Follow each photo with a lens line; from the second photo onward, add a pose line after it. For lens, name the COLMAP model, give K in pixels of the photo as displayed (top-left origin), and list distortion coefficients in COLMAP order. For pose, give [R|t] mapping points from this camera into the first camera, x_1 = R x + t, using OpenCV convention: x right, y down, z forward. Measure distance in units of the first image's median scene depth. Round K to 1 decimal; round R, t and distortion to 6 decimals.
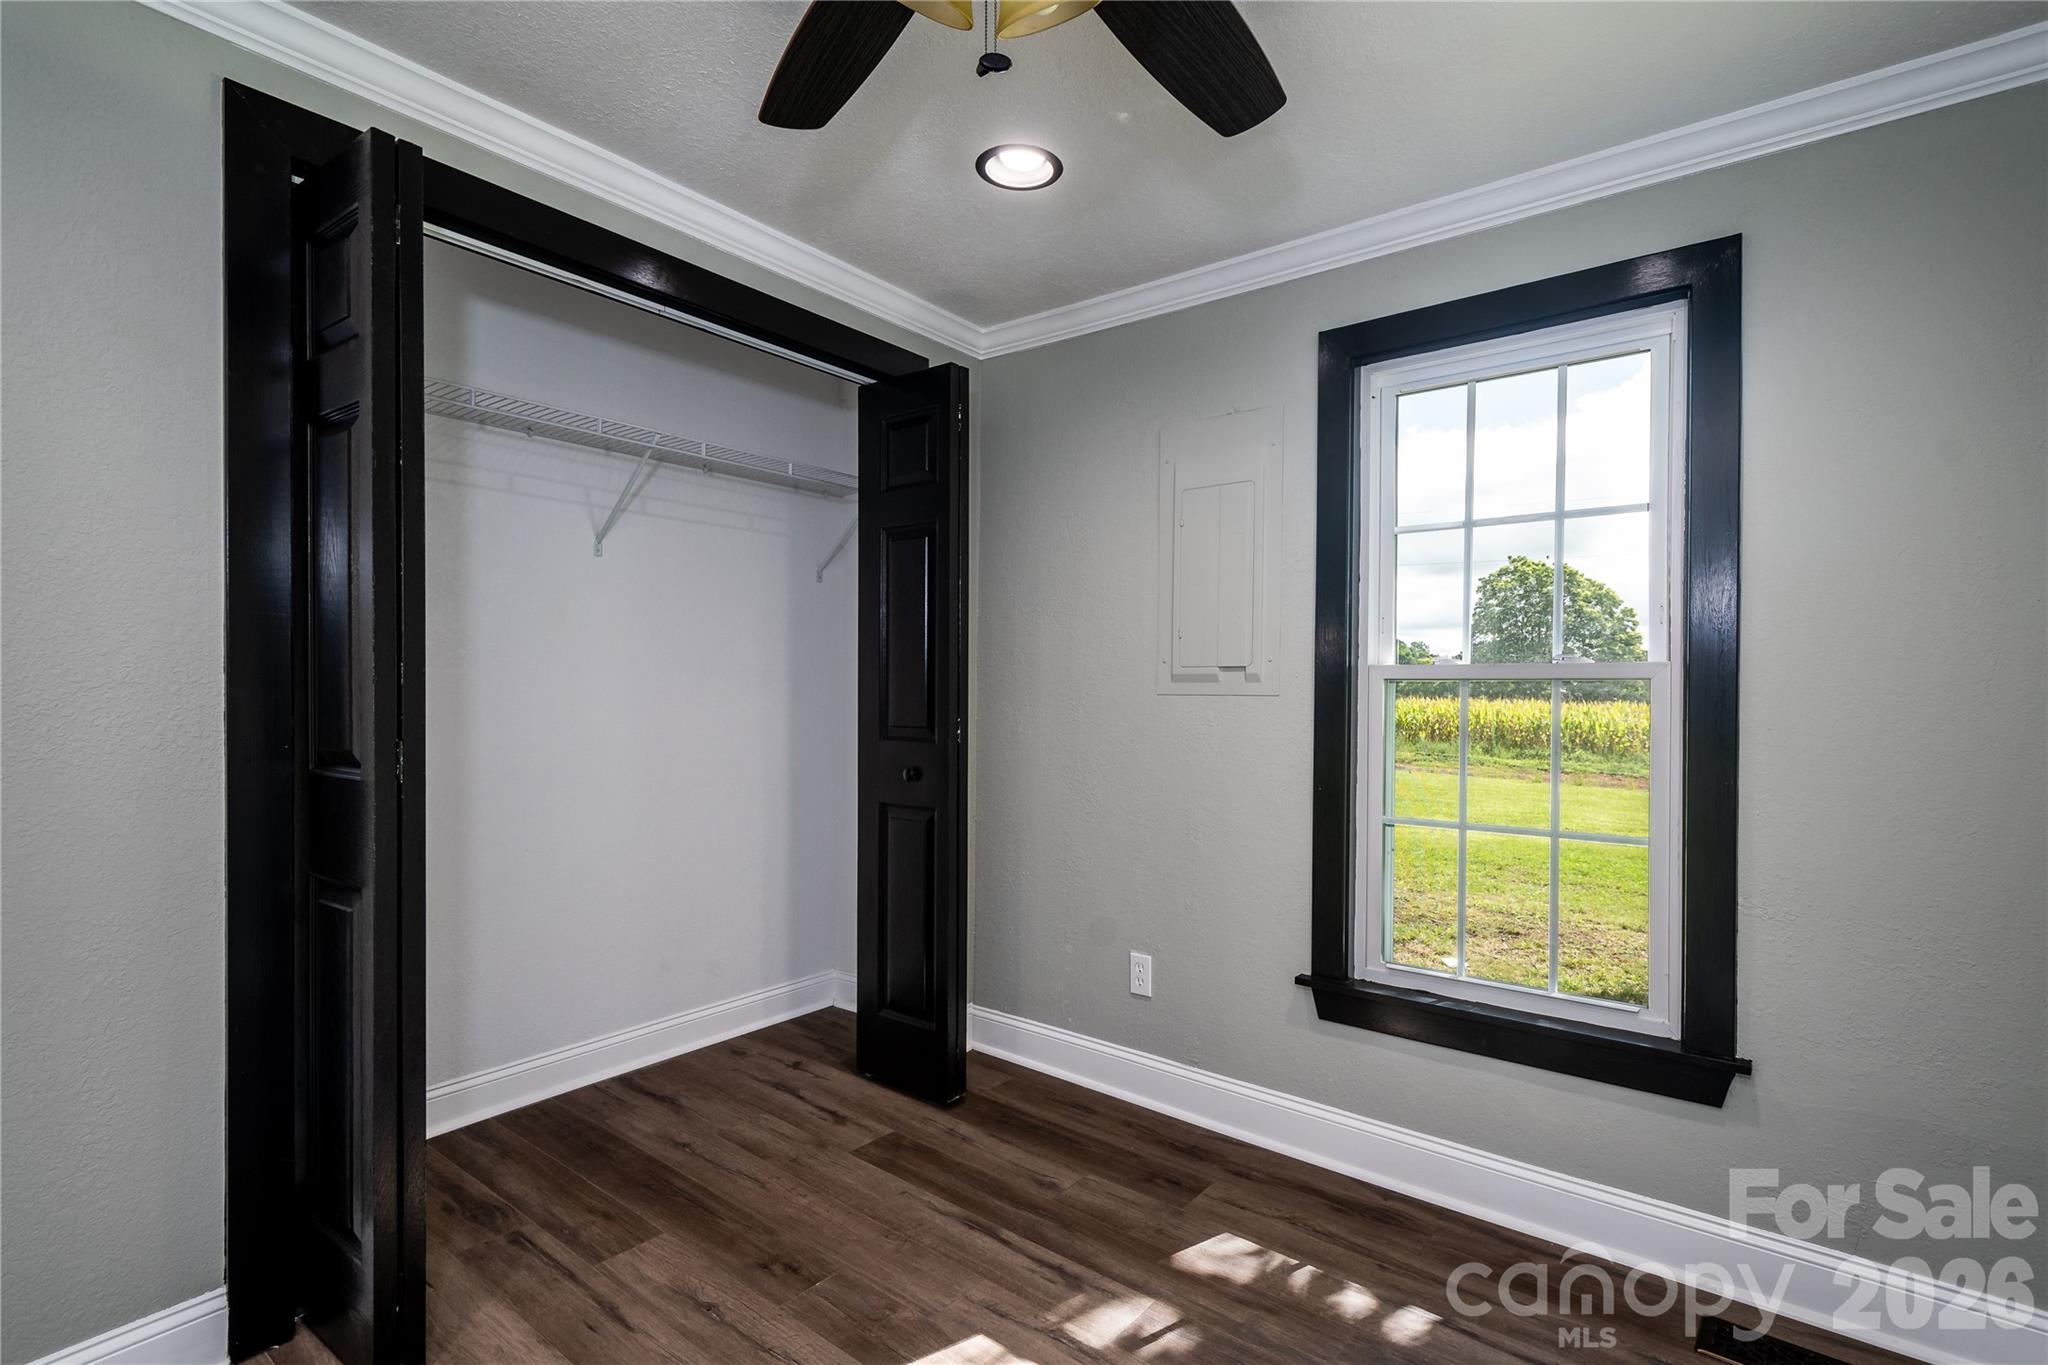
lens RADIAL K [[968.3, 0, 1024.6], [0, 968.3, 692.0], [0, 0, 1]] dist [0.002891, -0.002612]
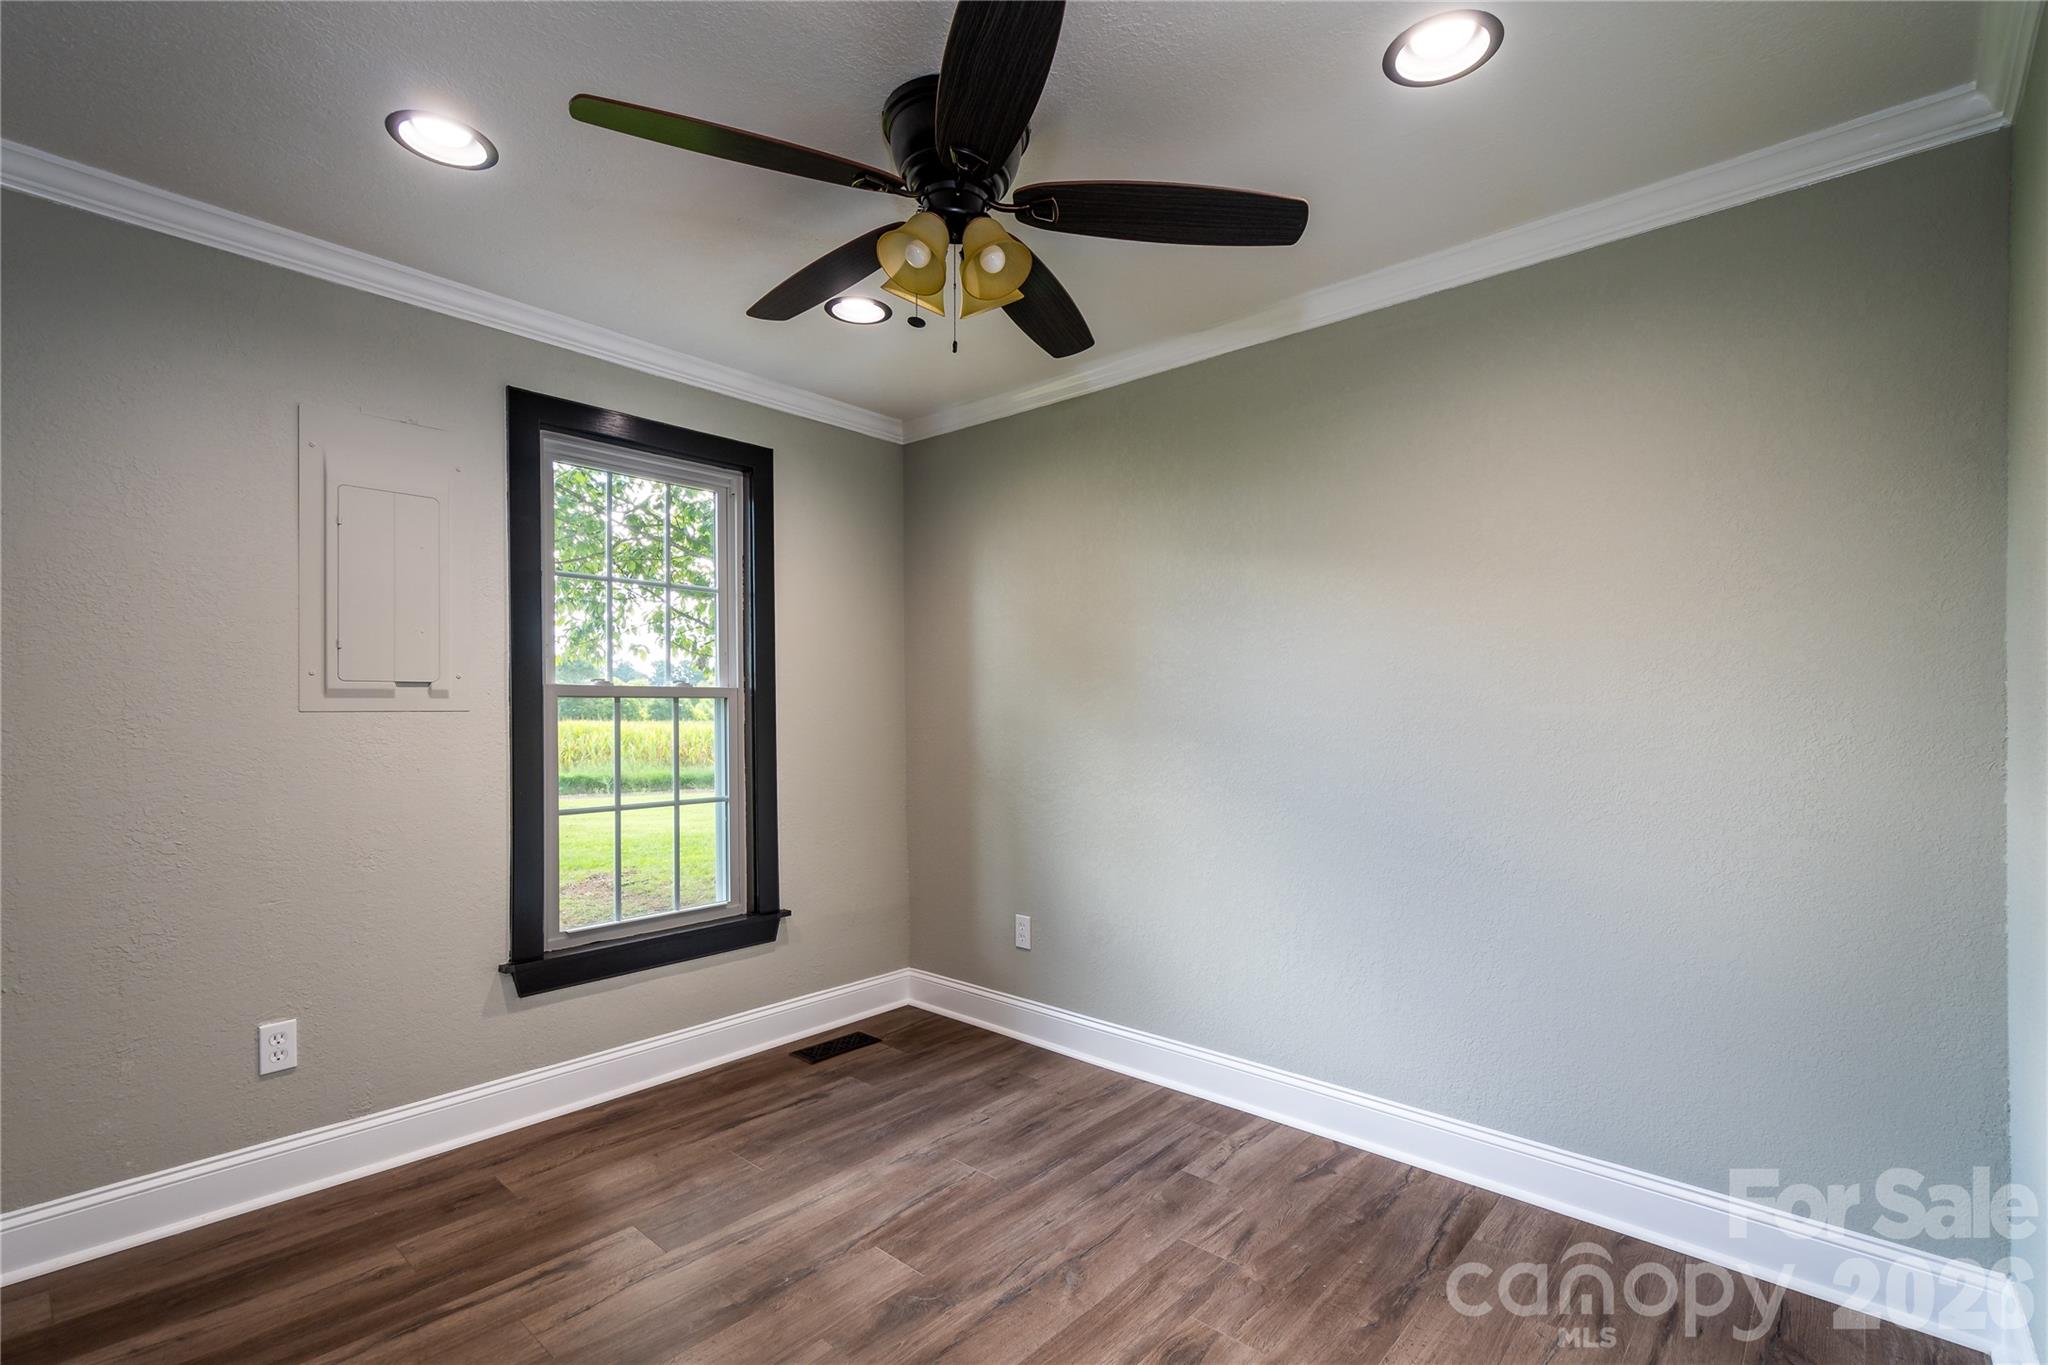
lens RADIAL K [[919.8, 0, 1026.0], [0, 919.8, 693.1], [0, 0, 1]] dist [0.001412, 0.000065]
pose [[0.052431, 0.011290, 0.998561, -0.744860], [0.007655, 0.999902, -0.011707, 0.000714], [-0.998595, 0.008258, 0.052340, 0.358982]]
